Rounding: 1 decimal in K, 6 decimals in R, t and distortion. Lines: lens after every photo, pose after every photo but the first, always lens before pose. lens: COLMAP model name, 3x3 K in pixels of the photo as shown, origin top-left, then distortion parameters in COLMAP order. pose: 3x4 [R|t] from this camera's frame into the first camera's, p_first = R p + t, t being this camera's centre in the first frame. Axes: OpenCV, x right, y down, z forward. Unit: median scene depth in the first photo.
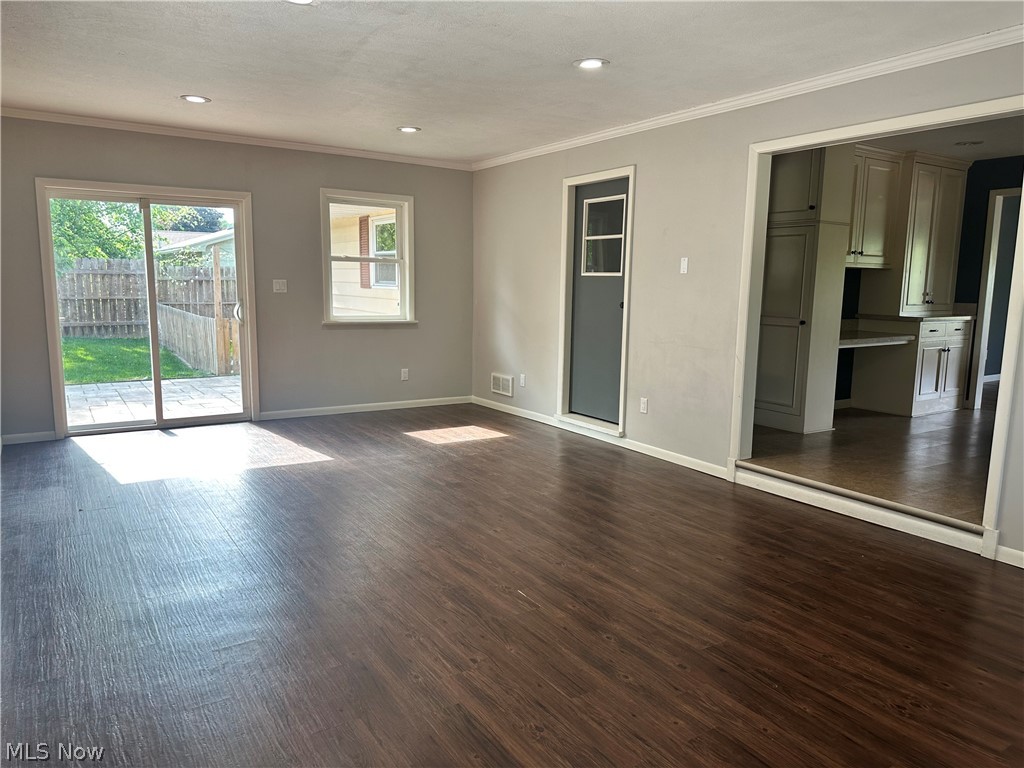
lens RADIAL K [[722.5, 0, 517.1], [0, 722.5, 386.0], [0, 0, 1]] dist [0.002359, 0.001208]
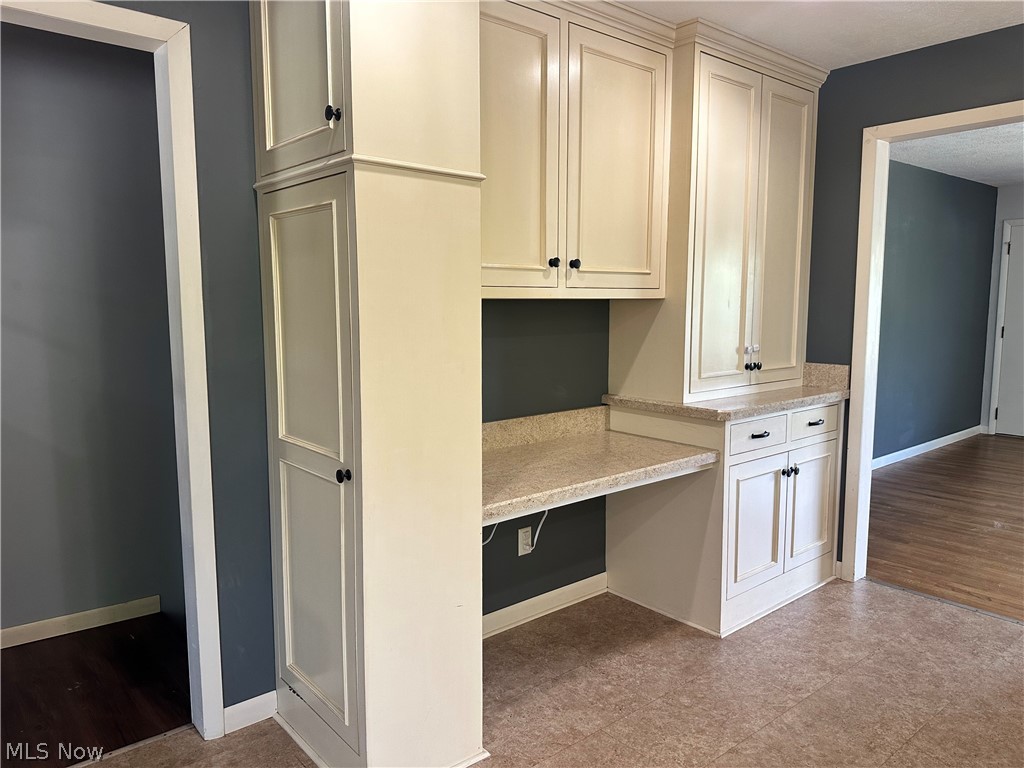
lens RADIAL K [[722.5, 0, 509.0], [0, 722.5, 382.9], [0, 0, 1]] dist [0.002359, 0.001208]
pose [[0.993943, -0.031159, 0.105385, 0.369525], [0.033856, 0.999141, -0.023906, -0.101016], [-0.104550, 0.027329, 0.994144, 0.561177]]
